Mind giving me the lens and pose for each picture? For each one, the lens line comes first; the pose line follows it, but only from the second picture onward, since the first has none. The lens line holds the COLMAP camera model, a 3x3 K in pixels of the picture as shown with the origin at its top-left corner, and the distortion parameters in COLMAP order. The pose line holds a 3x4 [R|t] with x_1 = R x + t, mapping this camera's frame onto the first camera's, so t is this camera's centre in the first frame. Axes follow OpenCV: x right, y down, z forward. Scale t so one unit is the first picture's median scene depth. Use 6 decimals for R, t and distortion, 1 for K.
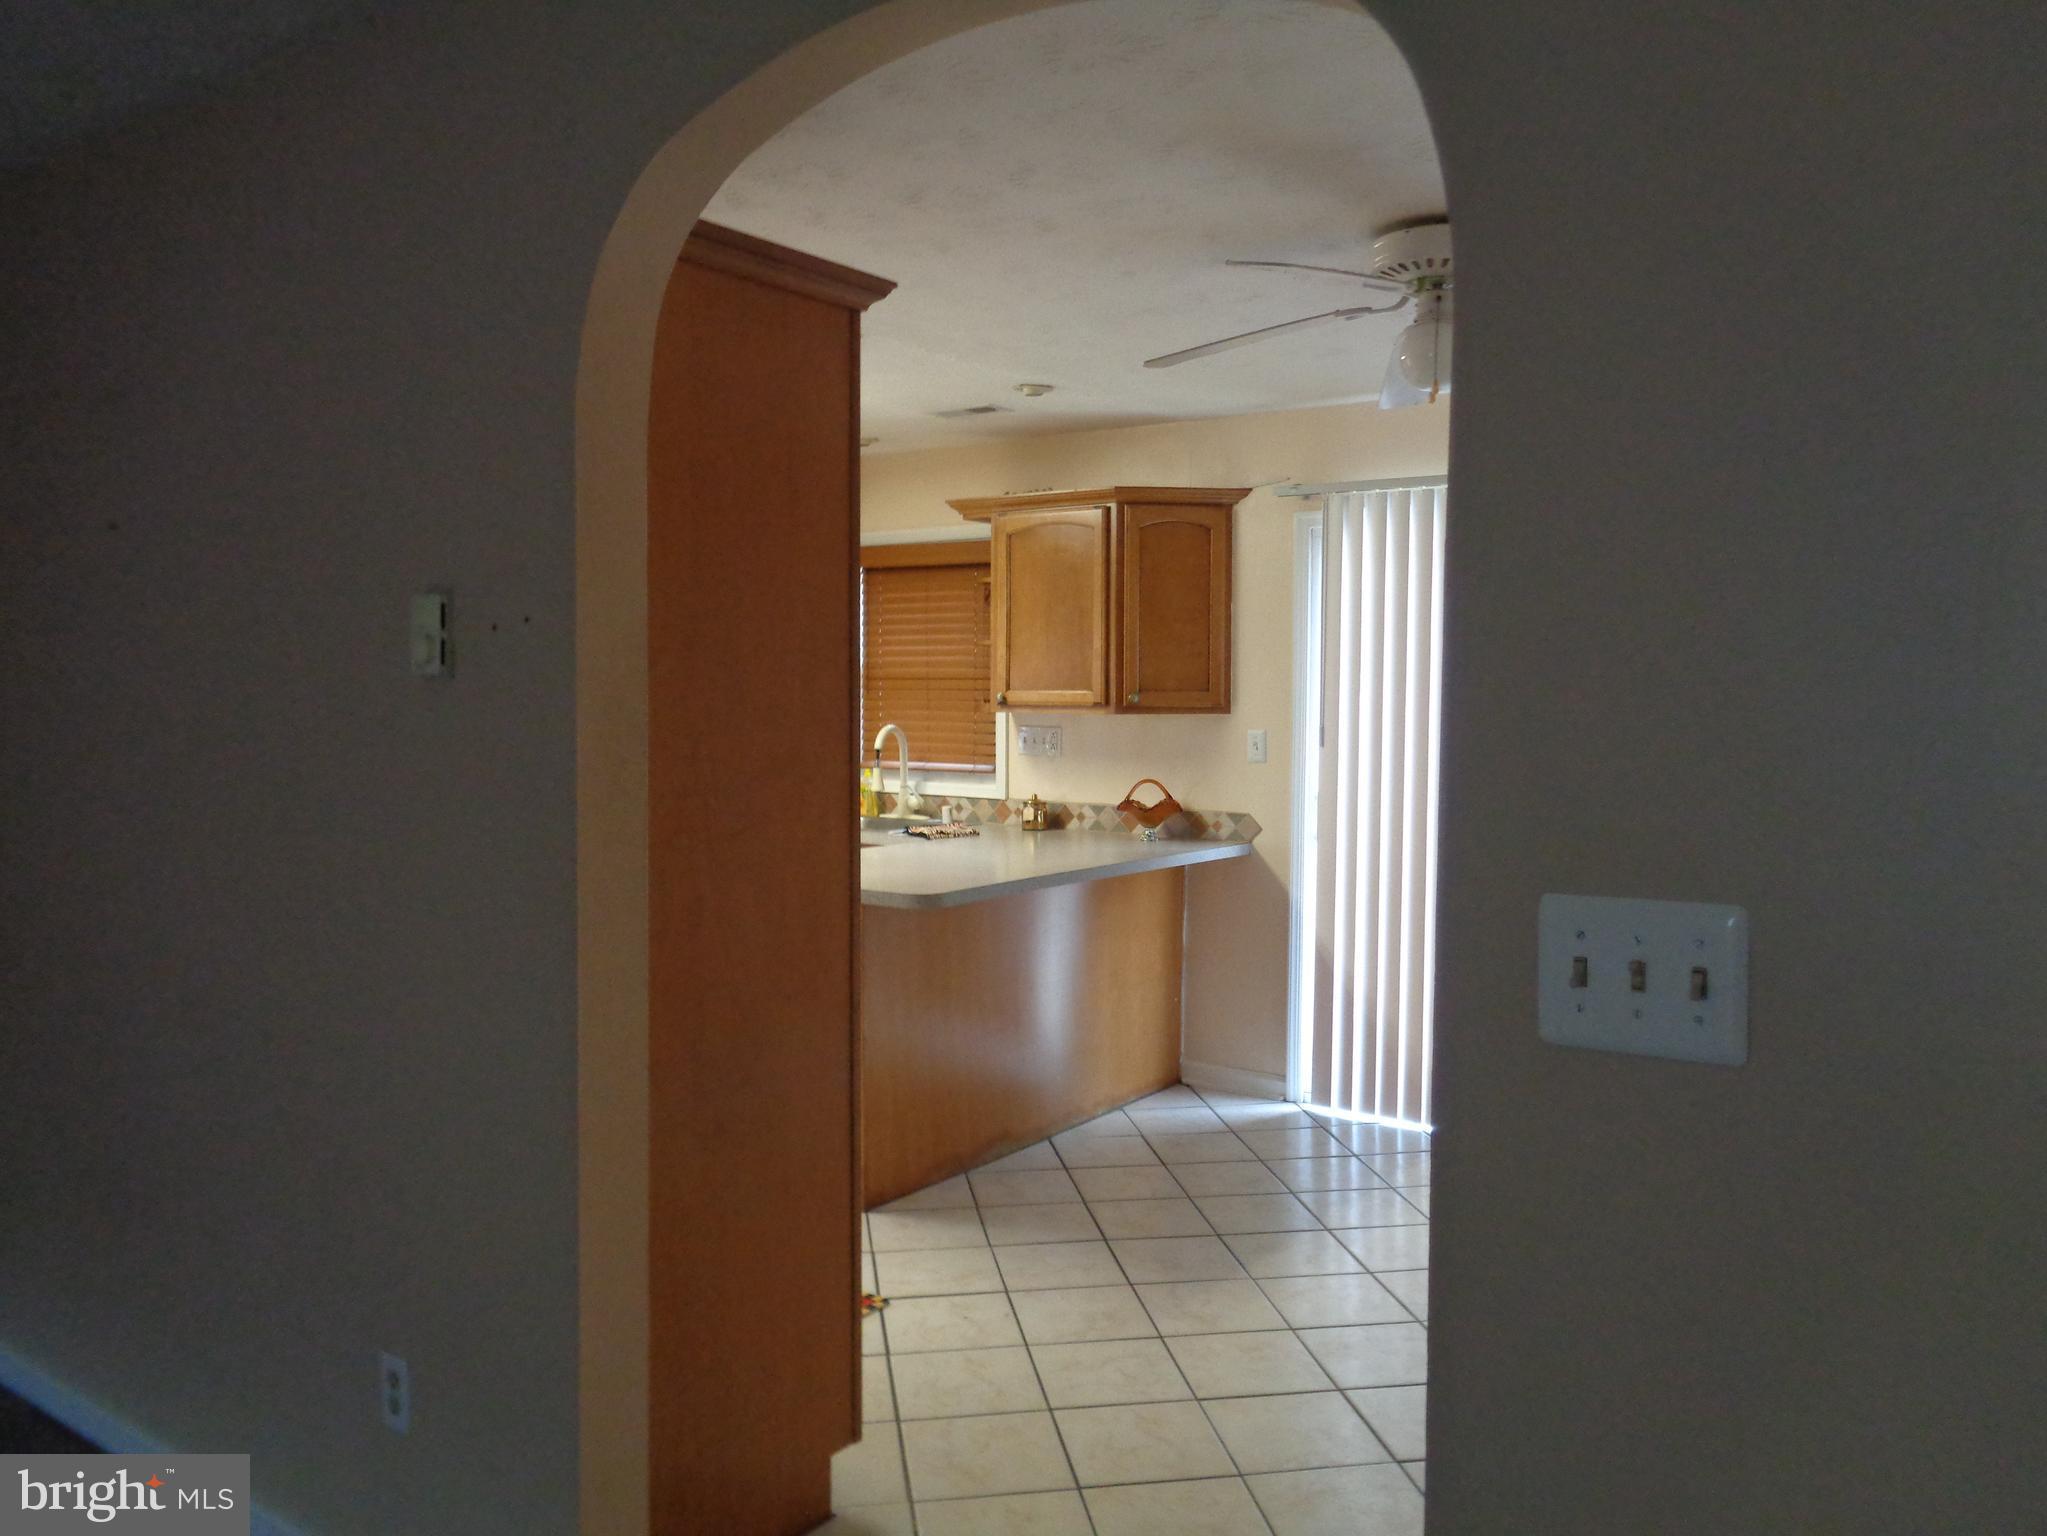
lens RADIAL K [[1561.9, 0, 1023.5], [0, 1561.9, 768.0], [0, 0, 1]] dist [0.032572, -0.004078]
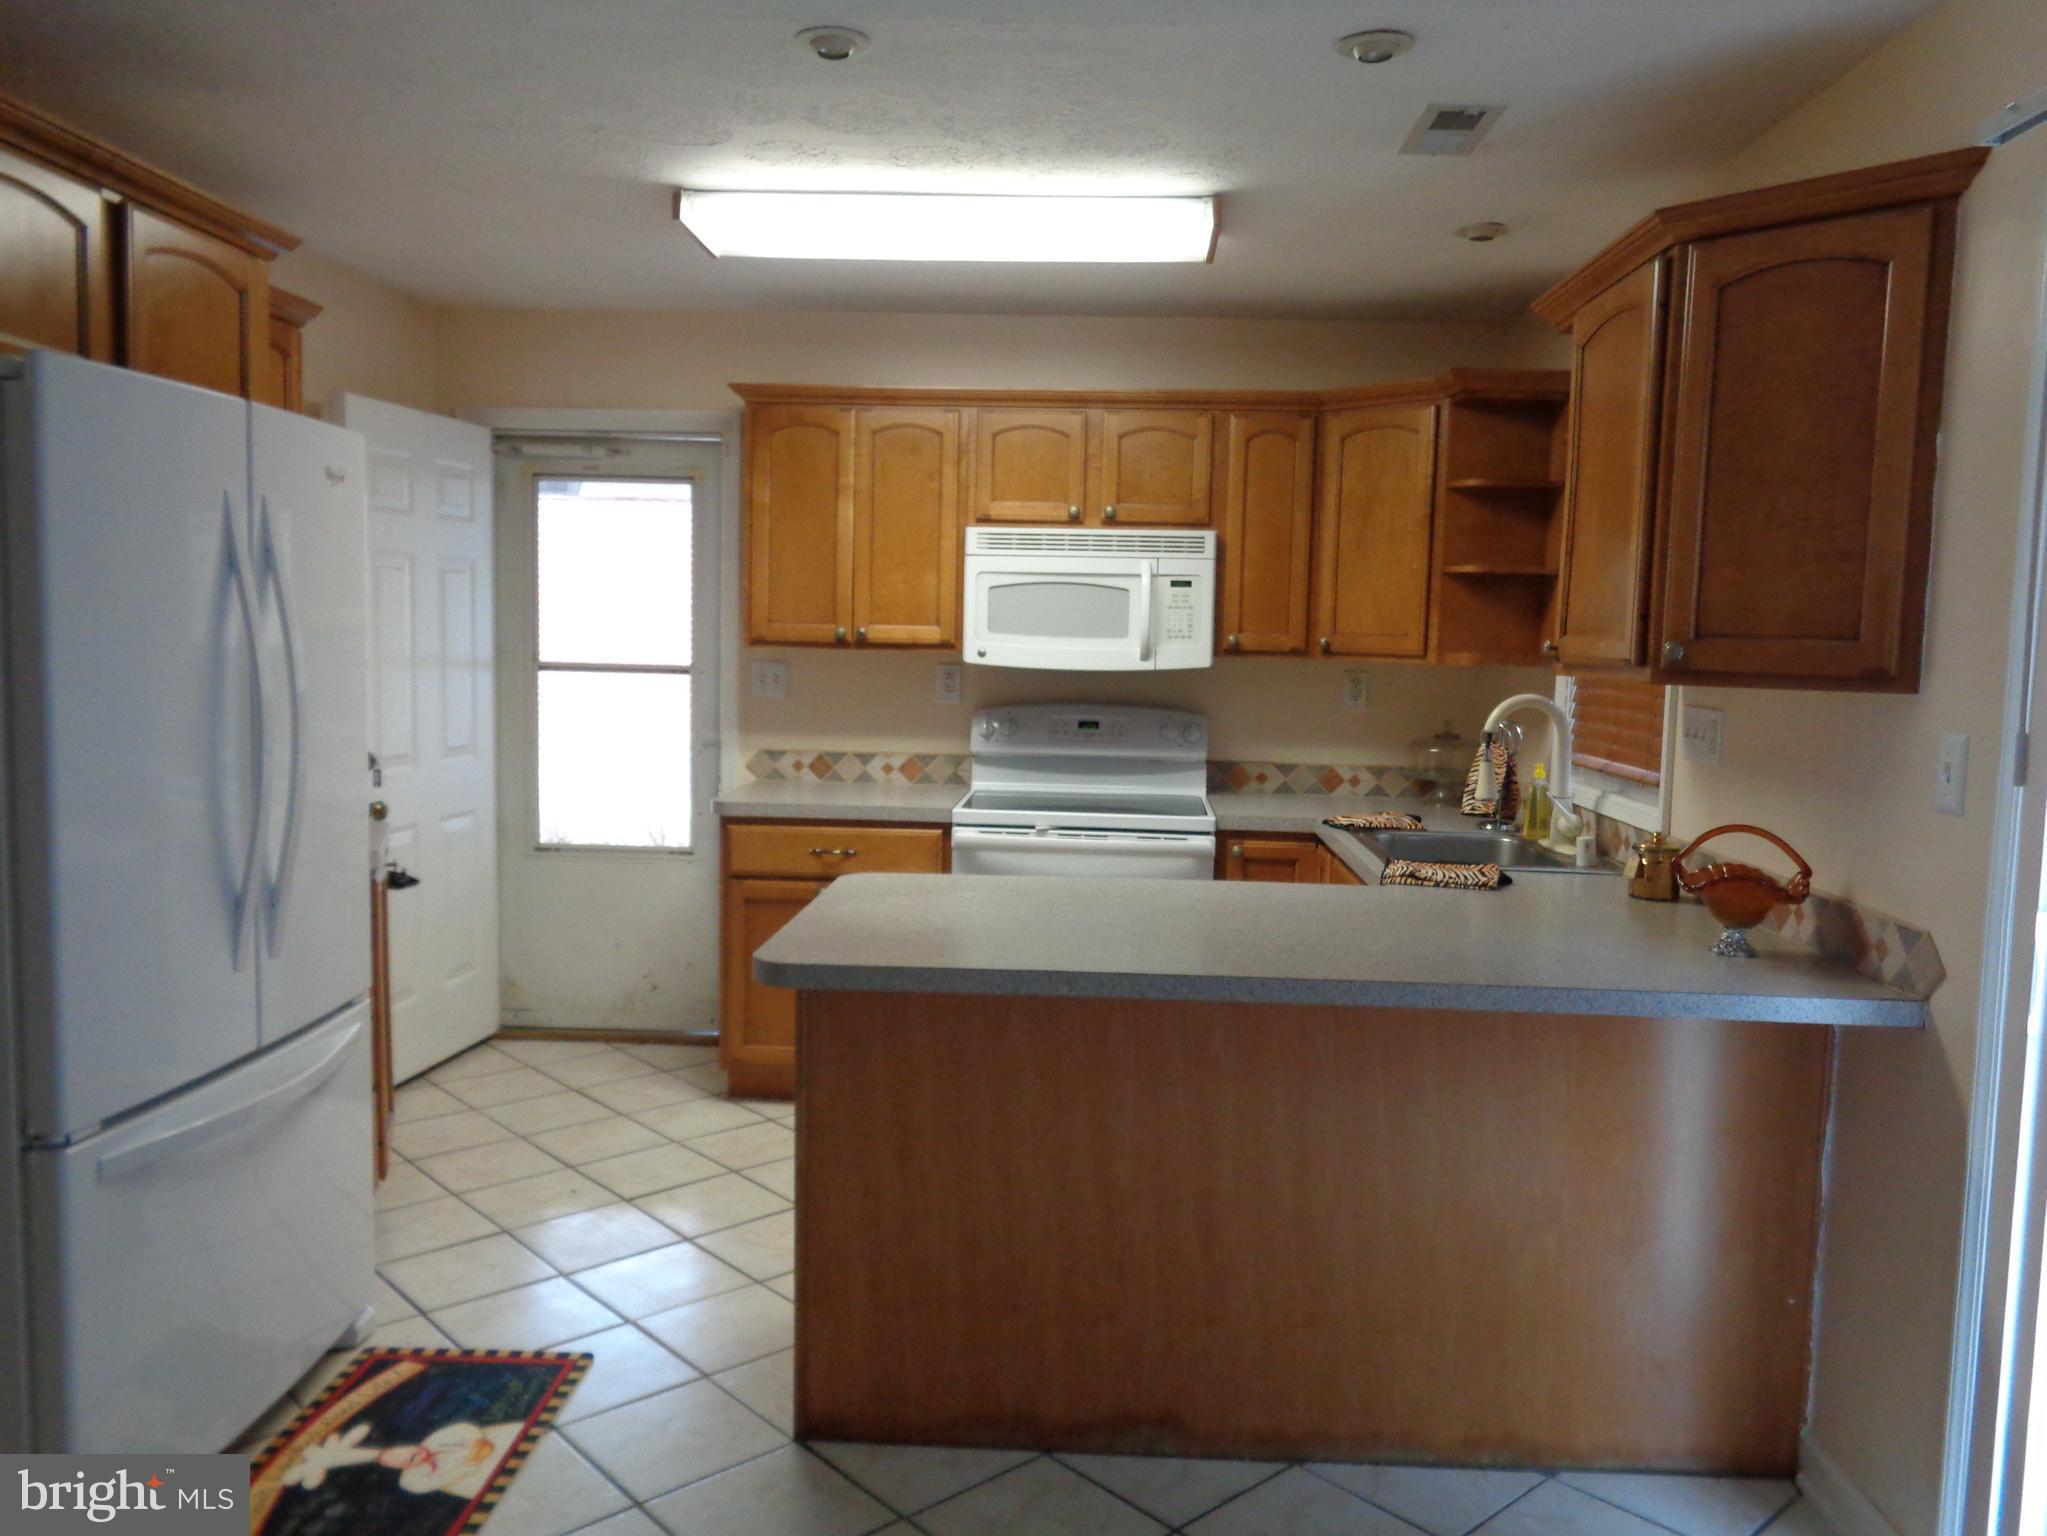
lens RADIAL K [[1540.1, 0, 1028.5], [0, 1540.1, 772.9], [0, 0, 1]] dist [-0.001496, -0.003066]
pose [[0.562533, 0.086223, -0.822267, 0.321149], [-0.067122, 0.996027, 0.058523, -0.020158], [0.824046, 0.022271, 0.566085, 0.525799]]
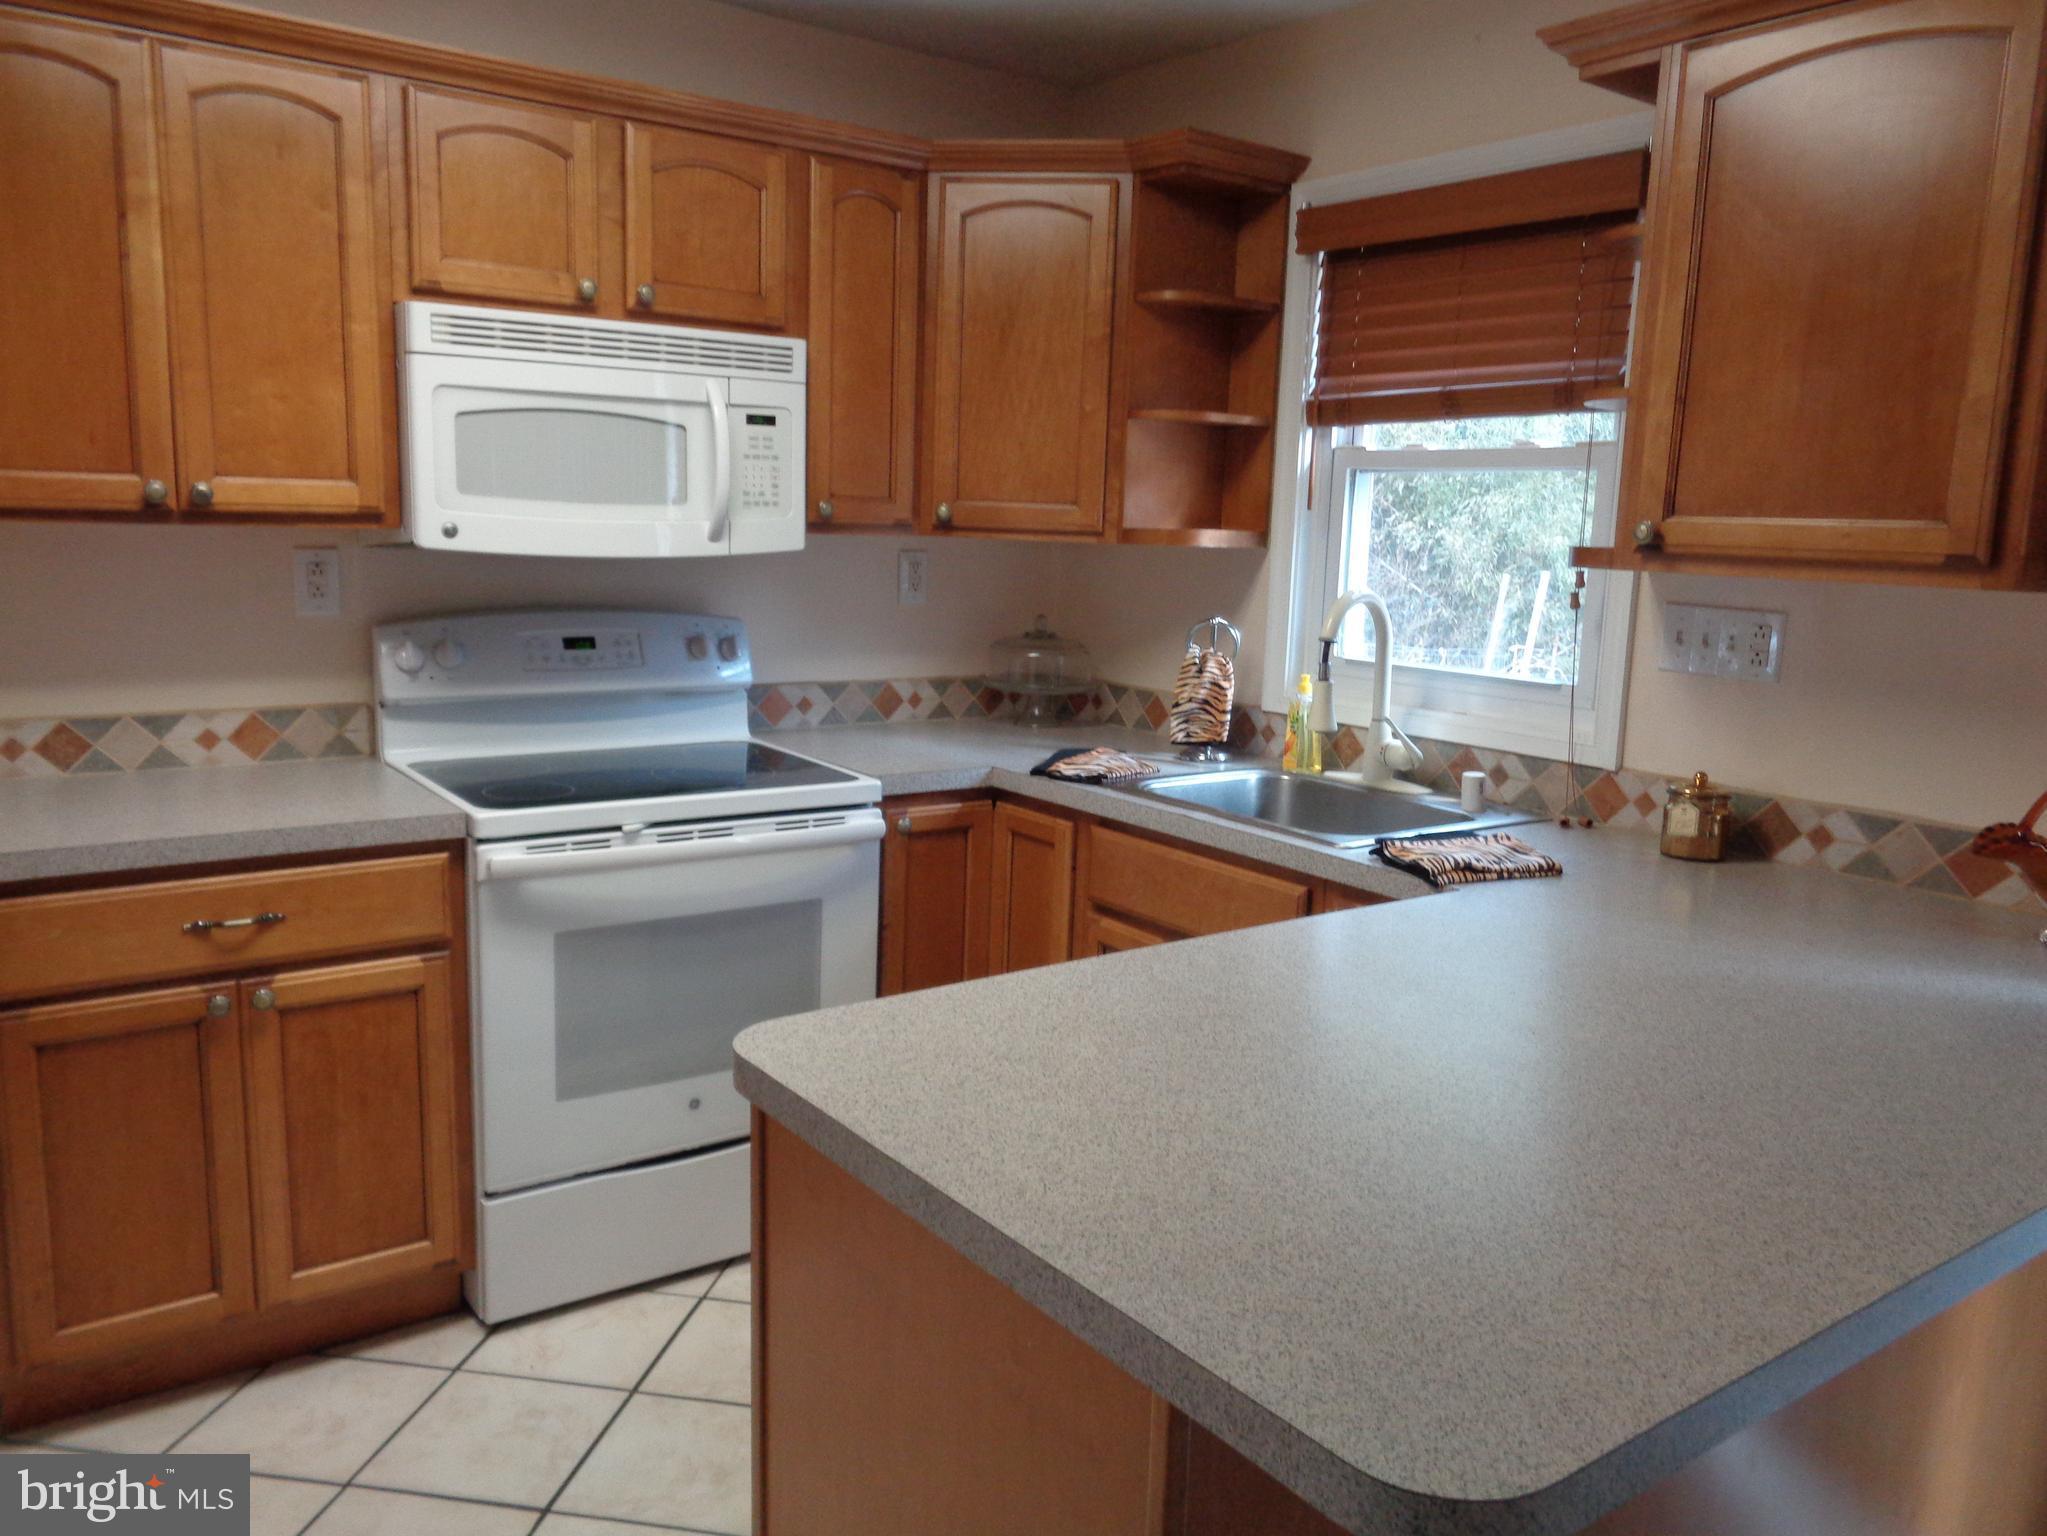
lens RADIAL K [[1540.1, 0, 1028.5], [0, 1540.1, 772.9], [0, 0, 1]] dist [-0.001496, -0.003066]
pose [[0.957439, 0.074961, -0.278733, -0.051016], [-0.044630, 0.992521, 0.113620, -0.021974], [0.285166, -0.096344, 0.953624, 0.564801]]
